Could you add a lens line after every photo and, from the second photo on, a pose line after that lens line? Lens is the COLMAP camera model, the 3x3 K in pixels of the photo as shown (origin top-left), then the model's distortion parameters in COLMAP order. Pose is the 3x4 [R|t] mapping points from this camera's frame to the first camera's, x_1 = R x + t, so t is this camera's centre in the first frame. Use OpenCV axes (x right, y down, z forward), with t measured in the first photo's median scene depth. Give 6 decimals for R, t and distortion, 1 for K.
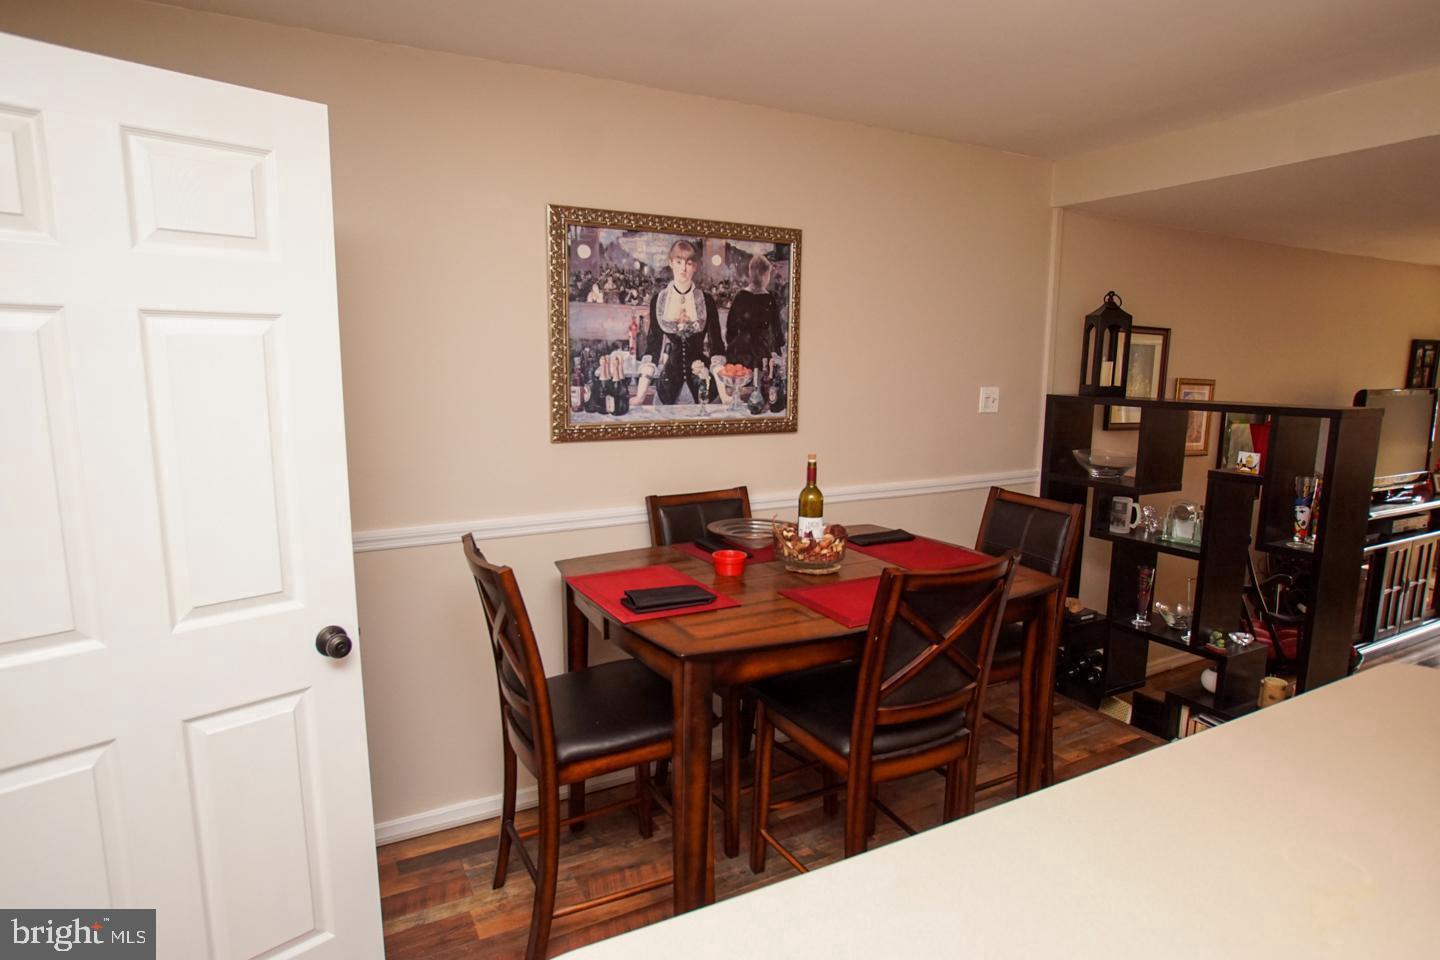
lens RADIAL K [[802.0, 0, 721.0], [0, 802.0, 485.2], [0, 0, 1]] dist [-0.026916, 0.003607]
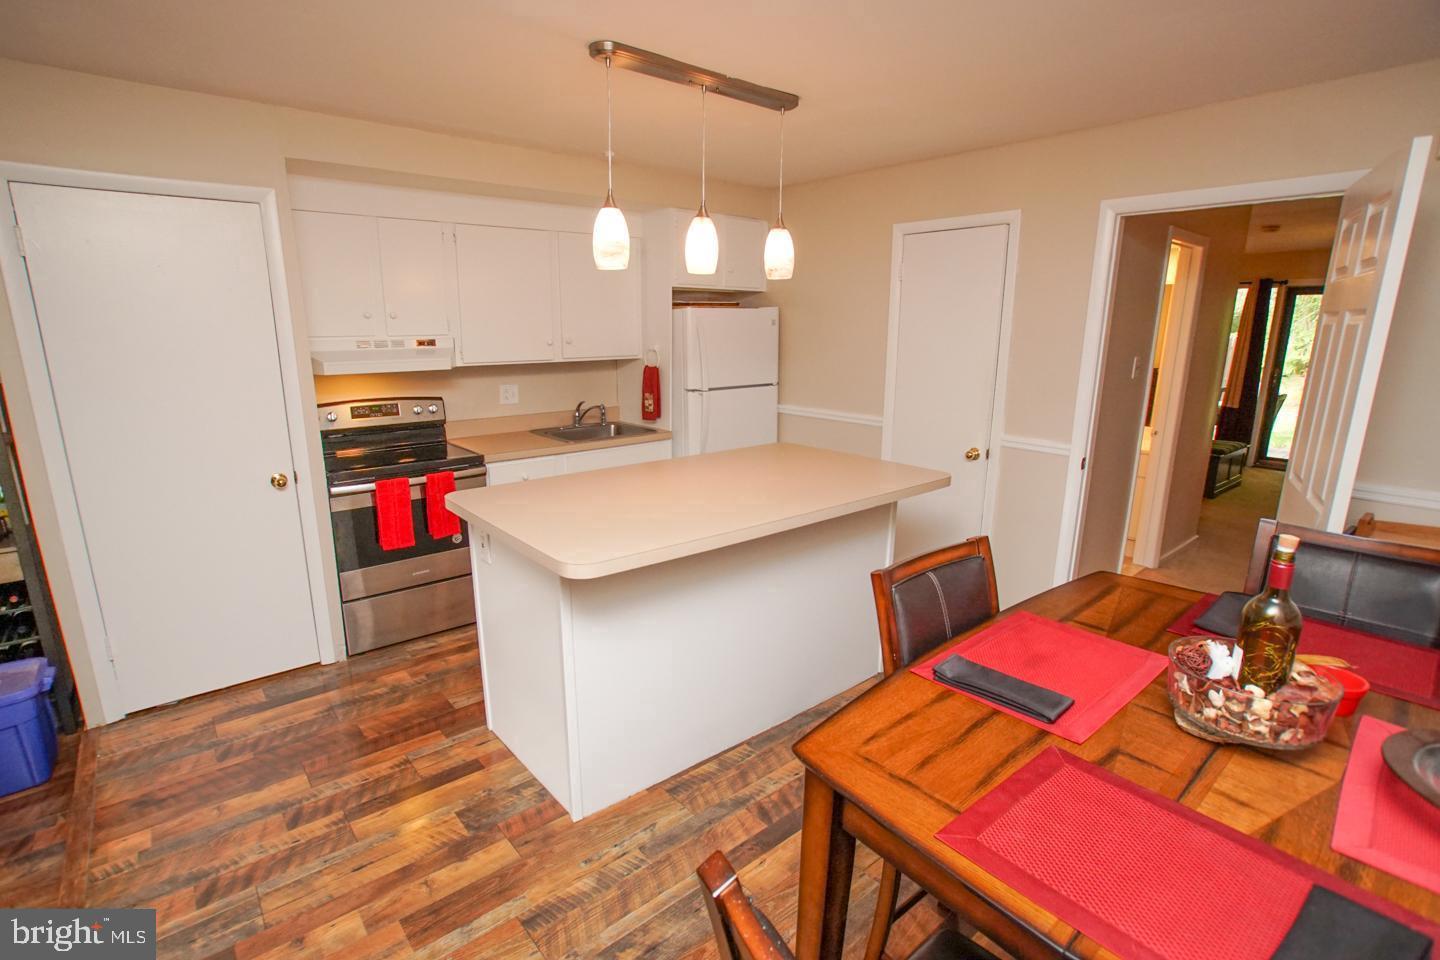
lens RADIAL K [[691.9, 0, 707.3], [0, 691.9, 486.4], [0, 0, 1]] dist [-0.057762, 0.022099]
pose [[-0.982153, 0.032659, -0.185224, 0.454527], [-0.039867, 0.926280, 0.374721, -0.173292], [0.183808, 0.375418, -0.908447, 1.076489]]
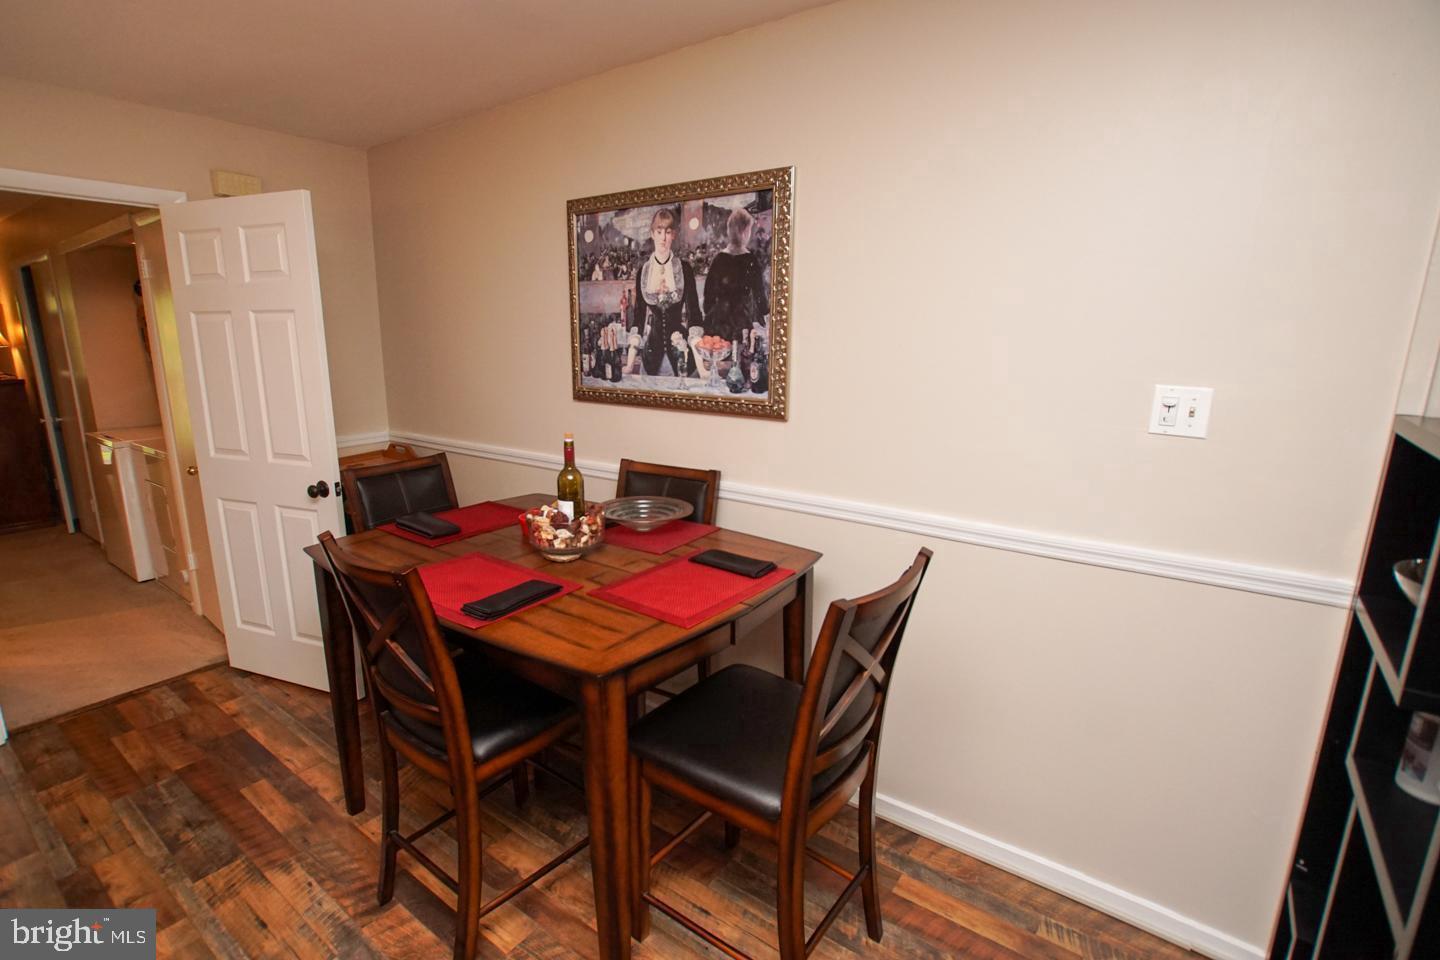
lens RADIAL K [[691.9, 0, 702.0], [0, 691.9, 482.0], [0, 0, 1]] dist [-0.057762, 0.022099]
pose [[0.412063, 0.192396, -0.890611, 0.744176], [-0.141243, 0.979125, 0.146168, -0.100915], [0.900141, 0.065563, 0.430636, 0.659929]]
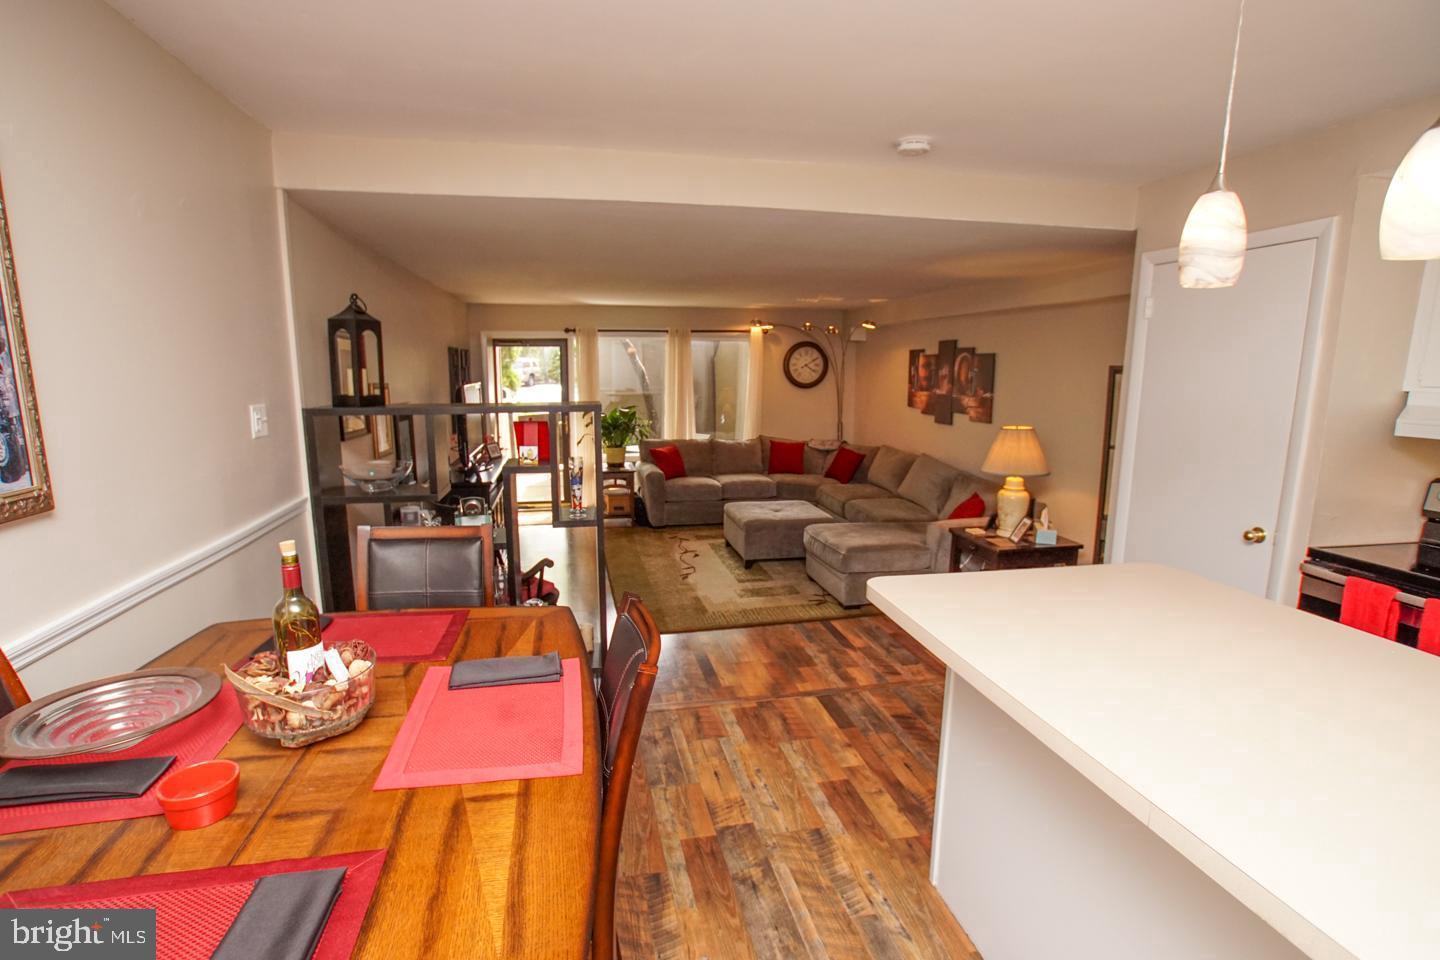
lens RADIAL K [[691.9, 0, 705.6], [0, 691.9, 482.8], [0, 0, 1]] dist [-0.057762, 0.022099]
pose [[0.310001, -0.167750, 0.935820, -0.204006], [0.146307, 0.981003, 0.127383, -0.081972], [-0.939411, 0.097428, 0.328655, 0.451864]]
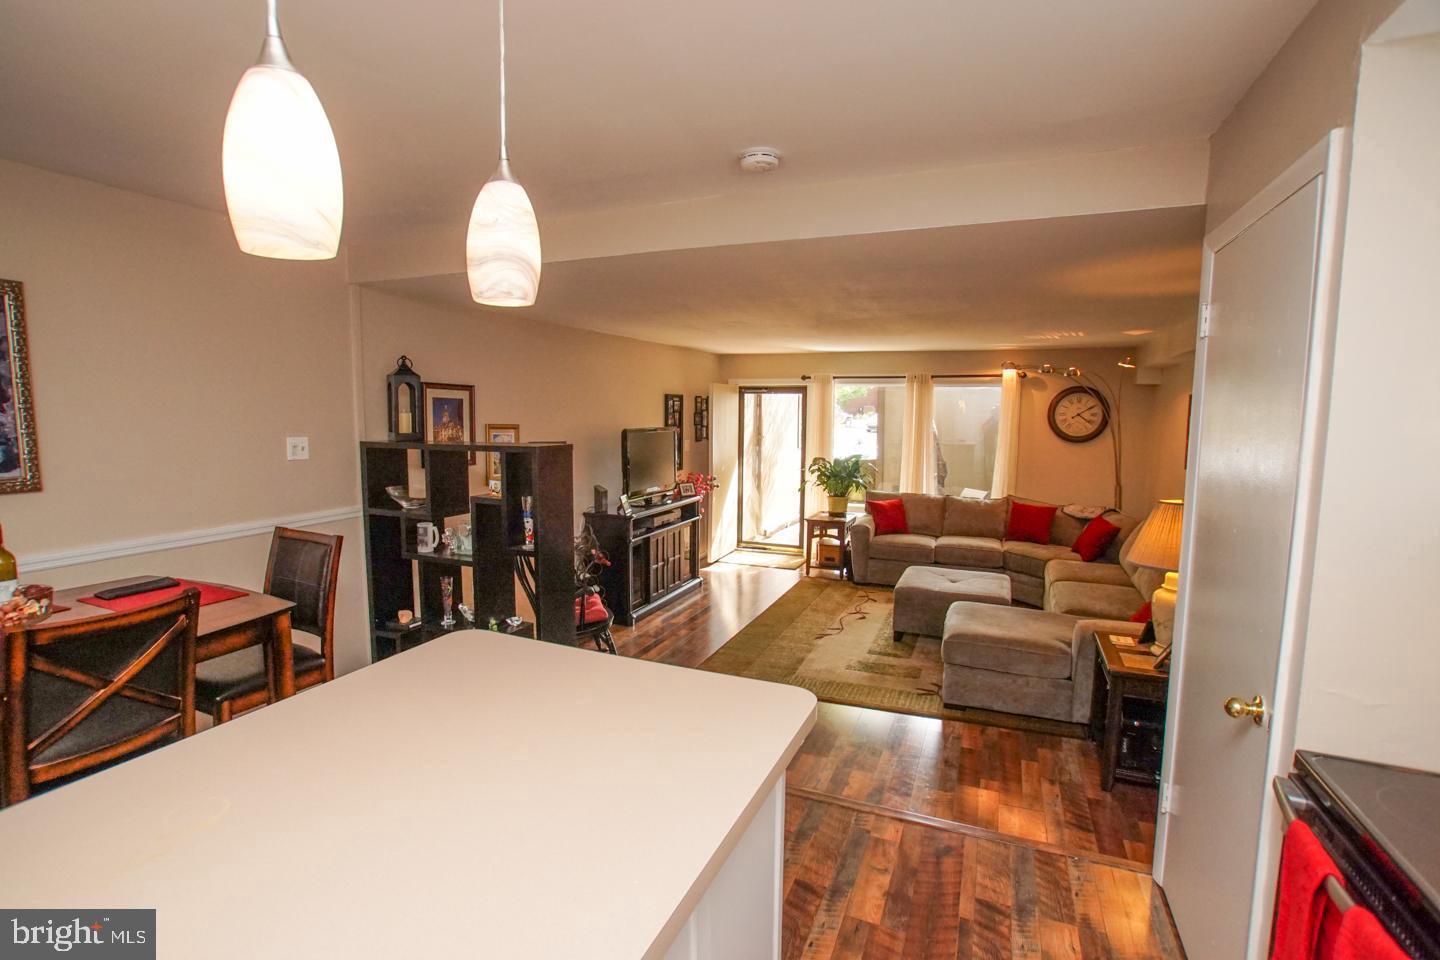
lens RADIAL K [[691.9, 0, 709.6], [0, 691.9, 491.0], [0, 0, 1]] dist [-0.057762, 0.022099]
pose [[0.790023, -0.074102, 0.608583, 0.254643], [0.094879, 0.995487, -0.001954, 0.011885], [-0.605691, 0.059286, 0.793488, -0.127450]]
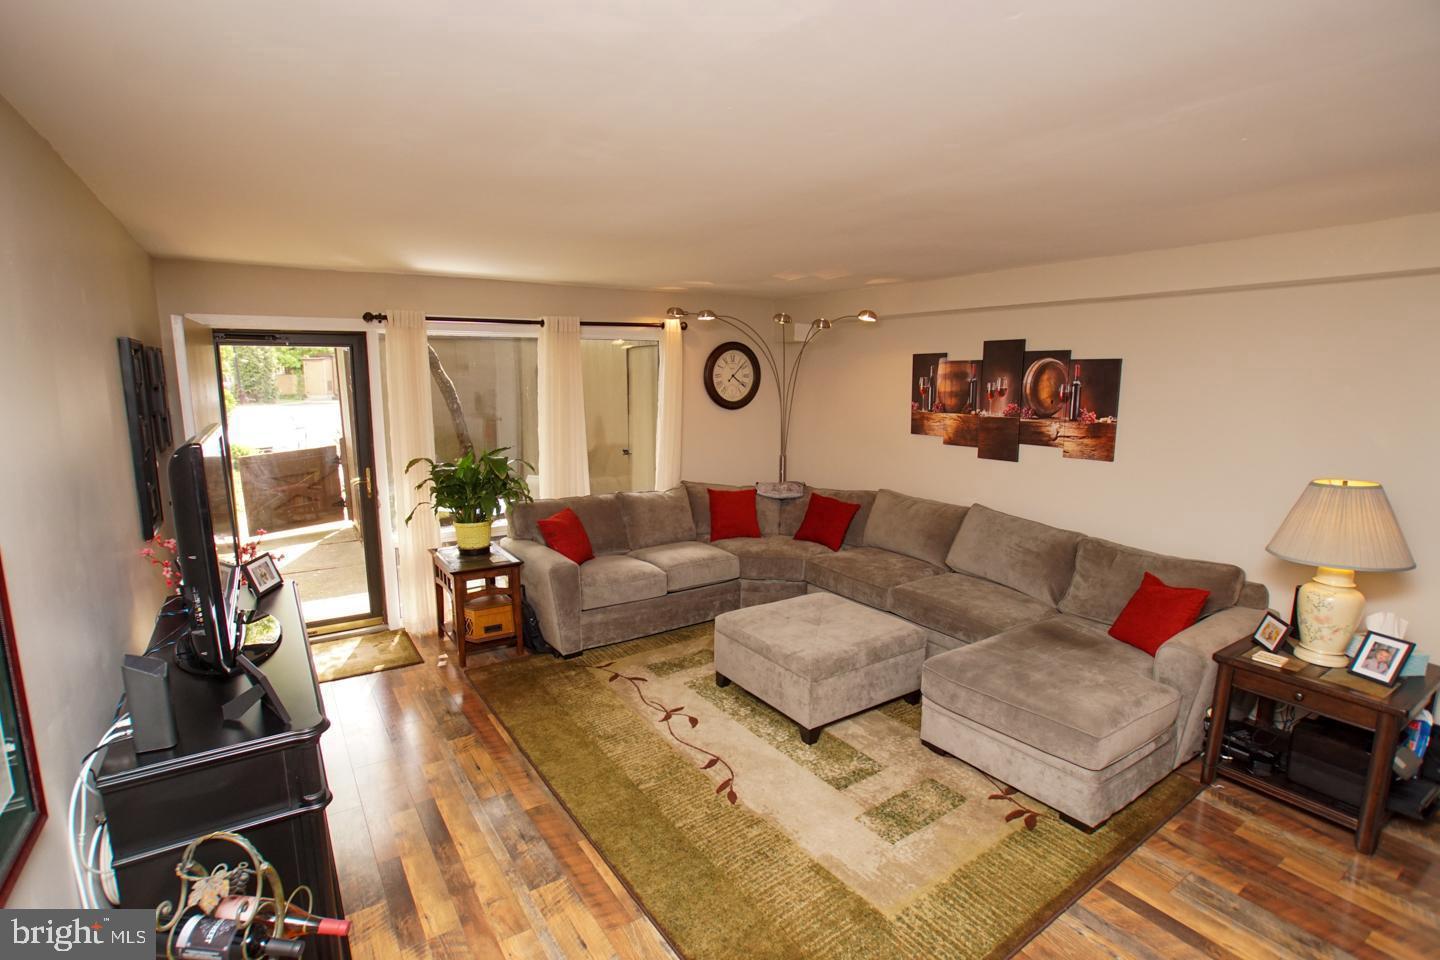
lens RADIAL K [[691.9, 0, 700.1], [0, 691.9, 484.9], [0, 0, 1]] dist [-0.057762, 0.022099]
pose [[-0.068699, -0.167205, 0.983526, 0.681955], [0.154972, 0.972099, 0.176088, -0.197638], [-0.985527, 0.164516, -0.040870, 1.195850]]
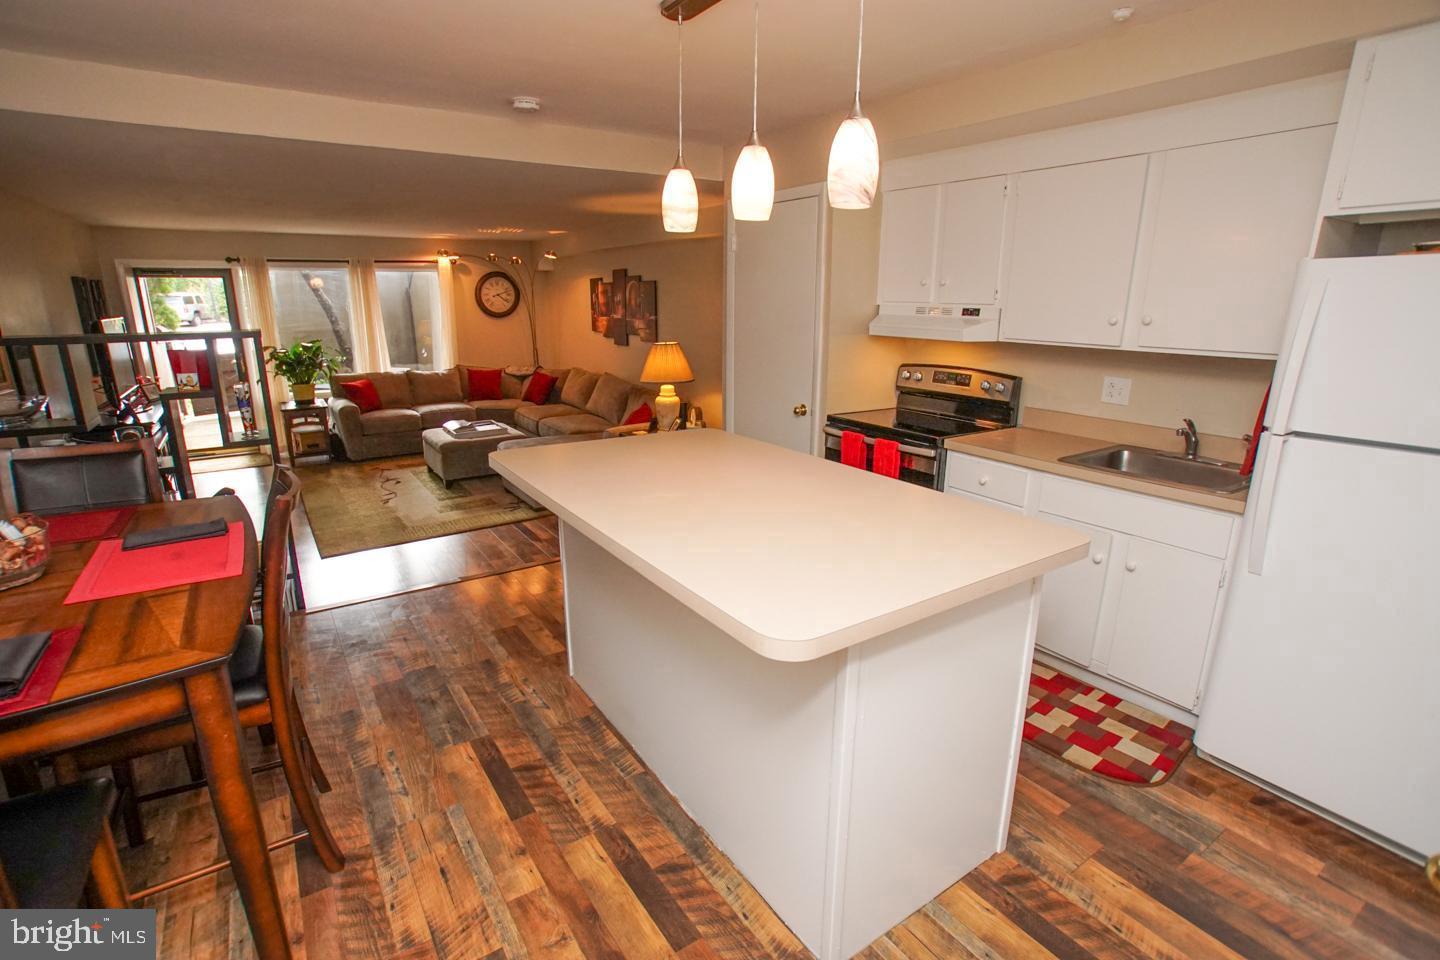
lens RADIAL K [[691.9, 0, 701.3], [0, 691.9, 480.2], [0, 0, 1]] dist [-0.057762, 0.022099]
pose [[-0.067792, -0.265680, 0.961675, -0.425311], [0.154339, 0.949496, 0.273196, -0.047700], [-0.985689, 0.166944, -0.023363, 0.291531]]
